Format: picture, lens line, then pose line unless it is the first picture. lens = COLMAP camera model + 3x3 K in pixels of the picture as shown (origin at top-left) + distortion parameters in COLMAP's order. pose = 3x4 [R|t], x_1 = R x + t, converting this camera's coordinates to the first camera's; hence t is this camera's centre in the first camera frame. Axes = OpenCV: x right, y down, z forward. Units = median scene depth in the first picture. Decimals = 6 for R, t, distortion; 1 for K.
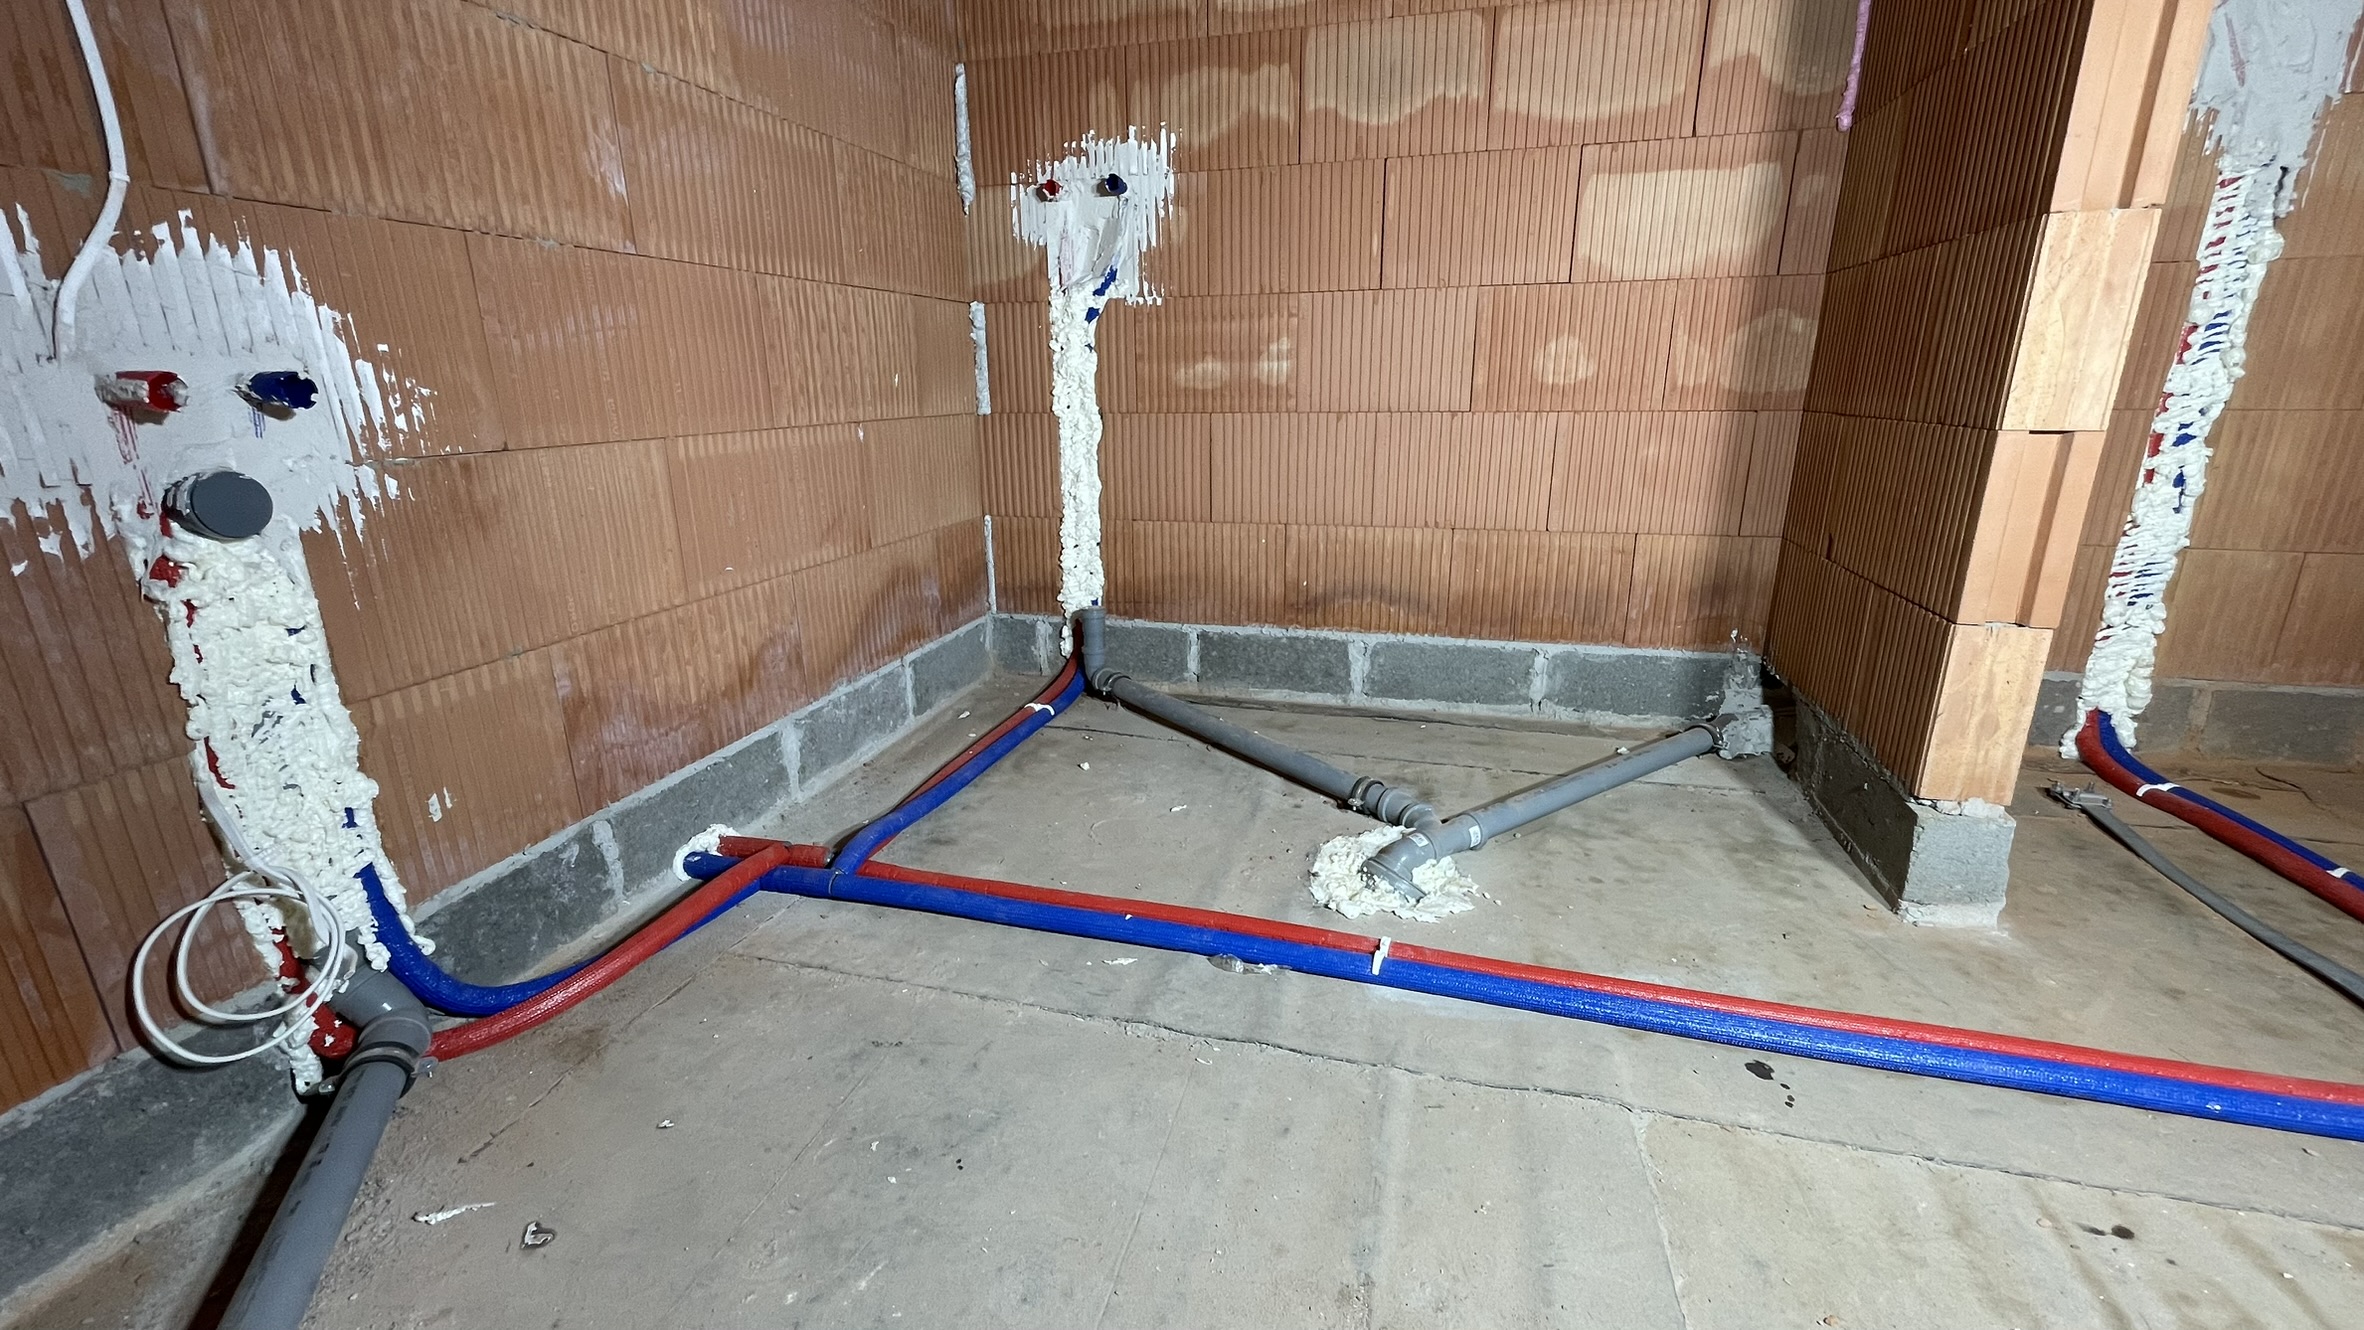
lens RADIAL K [[958.9, 0, 1183.0], [0, 958.9, 659.2], [0, 0, 1]] dist [-0.001285, -0.000162]
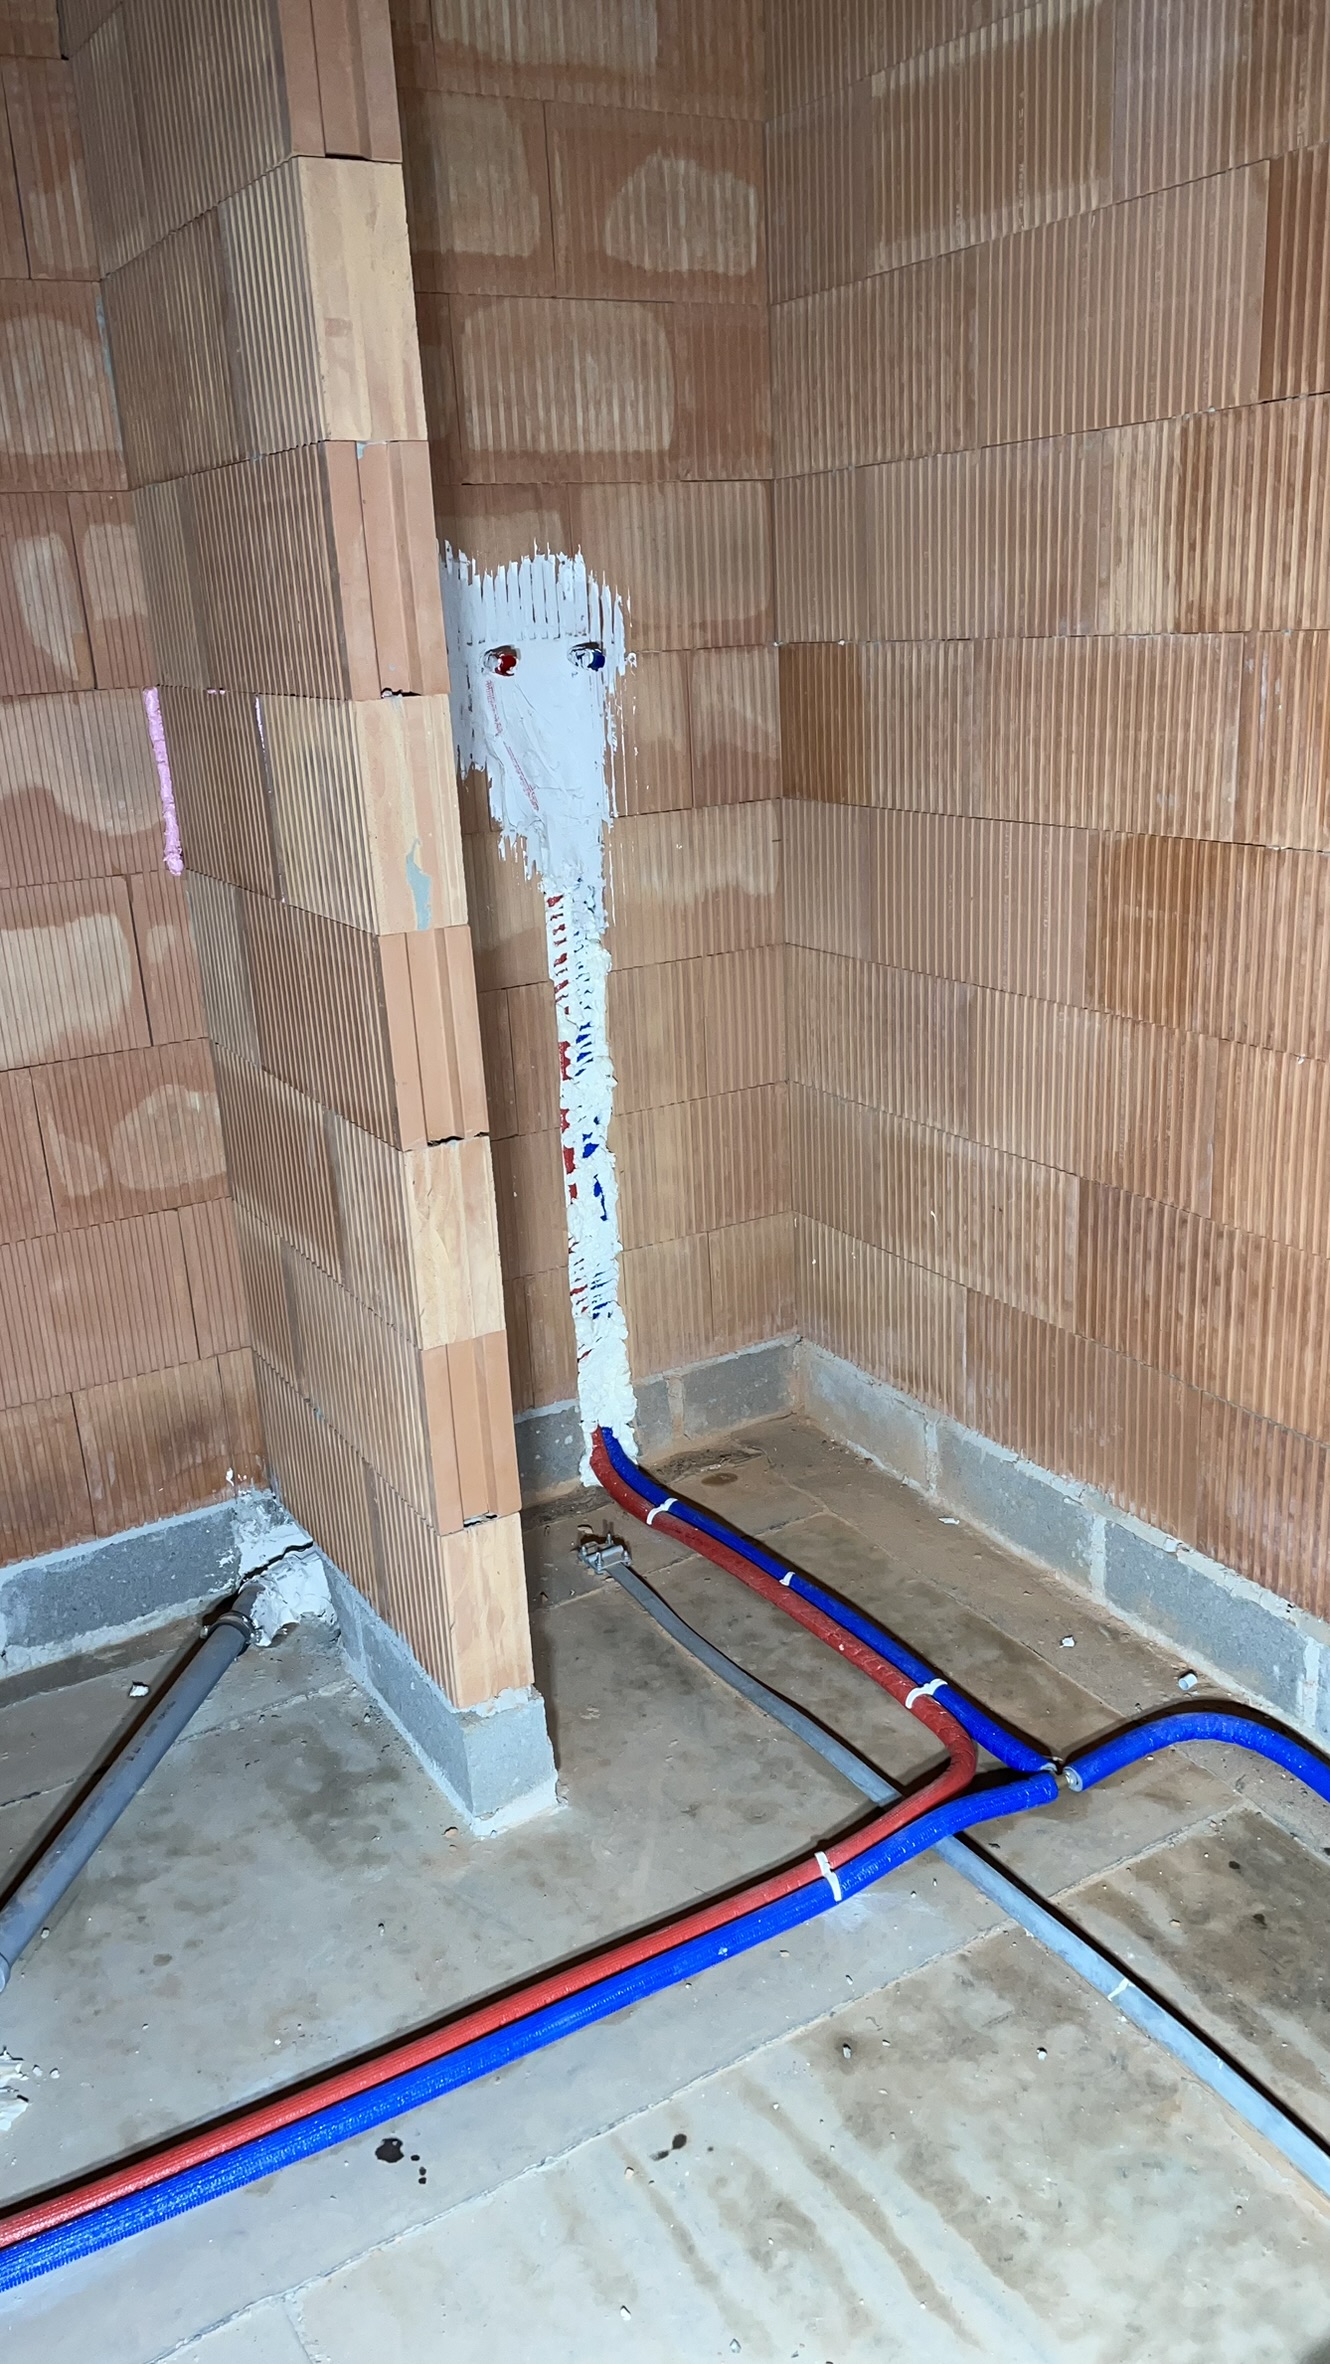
lens RADIAL K [[1809.4, 0, 673.0], [0, 1809.4, 1182.0], [0, 0, 1]] dist [0.052236, -0.004368]
pose [[0.694762, -0.259989, 0.670605, -0.093083], [0.241280, 0.962601, 0.123223, -0.396914], [-0.677561, 0.076192, 0.731509, -0.346865]]
